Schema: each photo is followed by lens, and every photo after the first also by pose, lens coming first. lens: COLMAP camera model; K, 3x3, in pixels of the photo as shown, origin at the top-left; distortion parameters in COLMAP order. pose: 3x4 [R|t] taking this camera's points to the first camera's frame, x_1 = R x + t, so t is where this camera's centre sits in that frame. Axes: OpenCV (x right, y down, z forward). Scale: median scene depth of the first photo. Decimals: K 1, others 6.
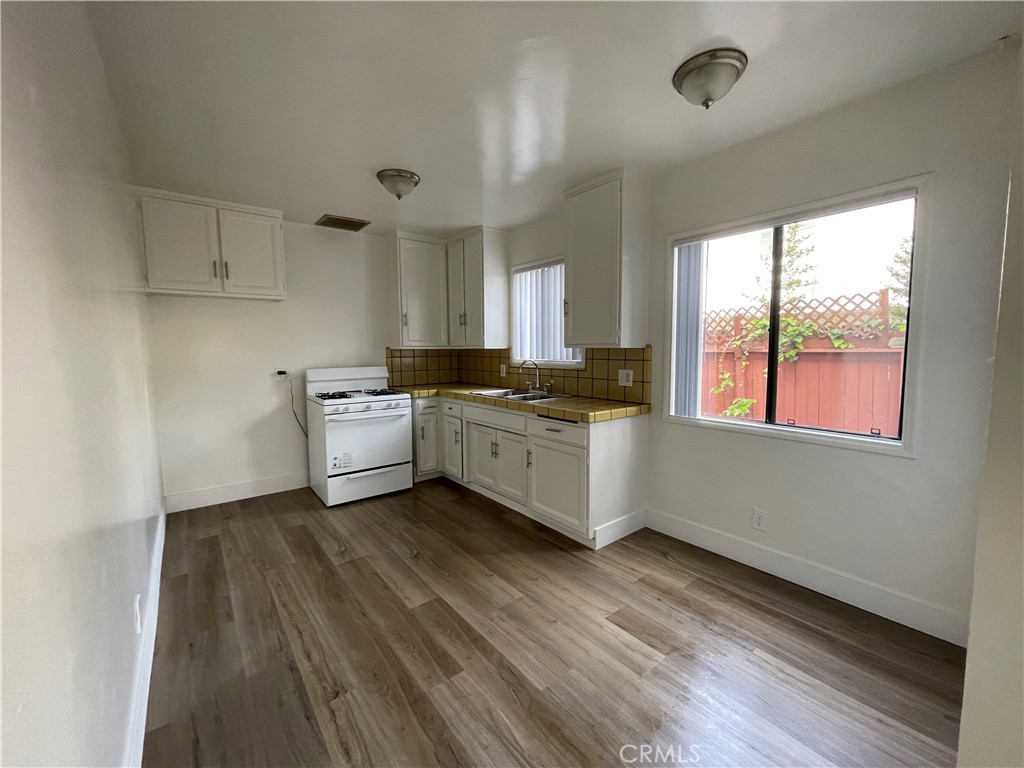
lens RADIAL K [[415.8, 0, 510.8], [0, 415.8, 381.1], [0, 0, 1]] dist [-0.007976, 0.002294]
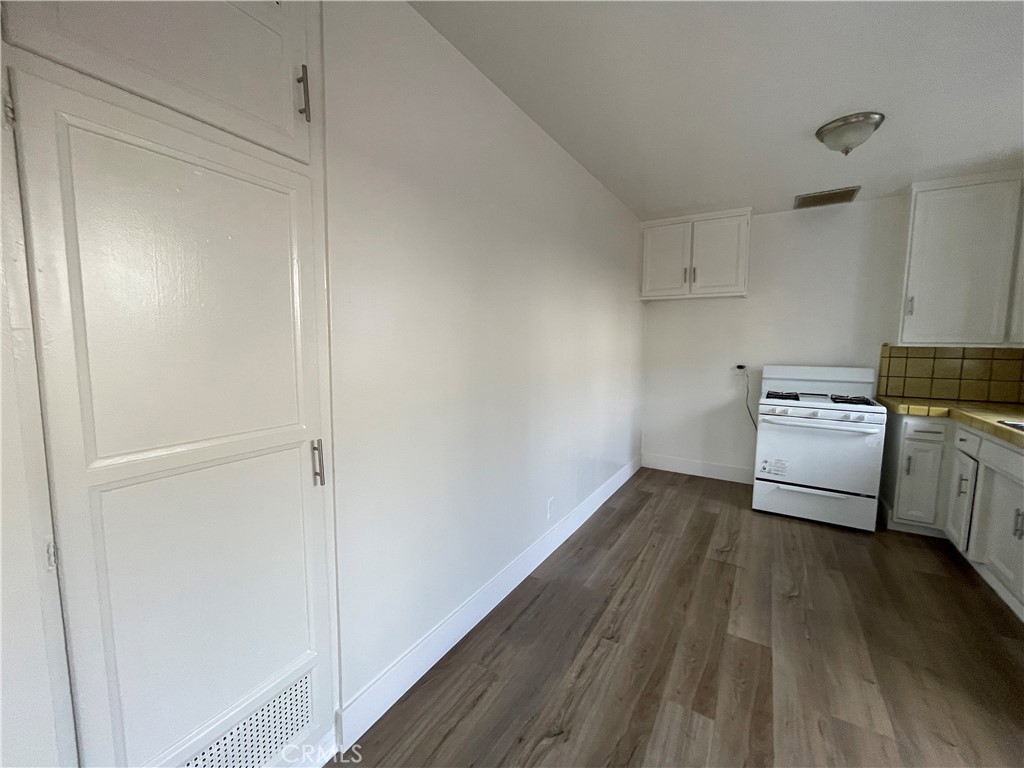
lens RADIAL K [[415.8, 0, 515.0], [0, 415.8, 381.9], [0, 0, 1]] dist [-0.007976, 0.002294]
pose [[0.342439, 0.099794, -0.934225, 0.236438], [-0.086089, 0.993493, 0.074570, -0.013368], [0.935588, 0.054891, 0.348802, 0.136350]]
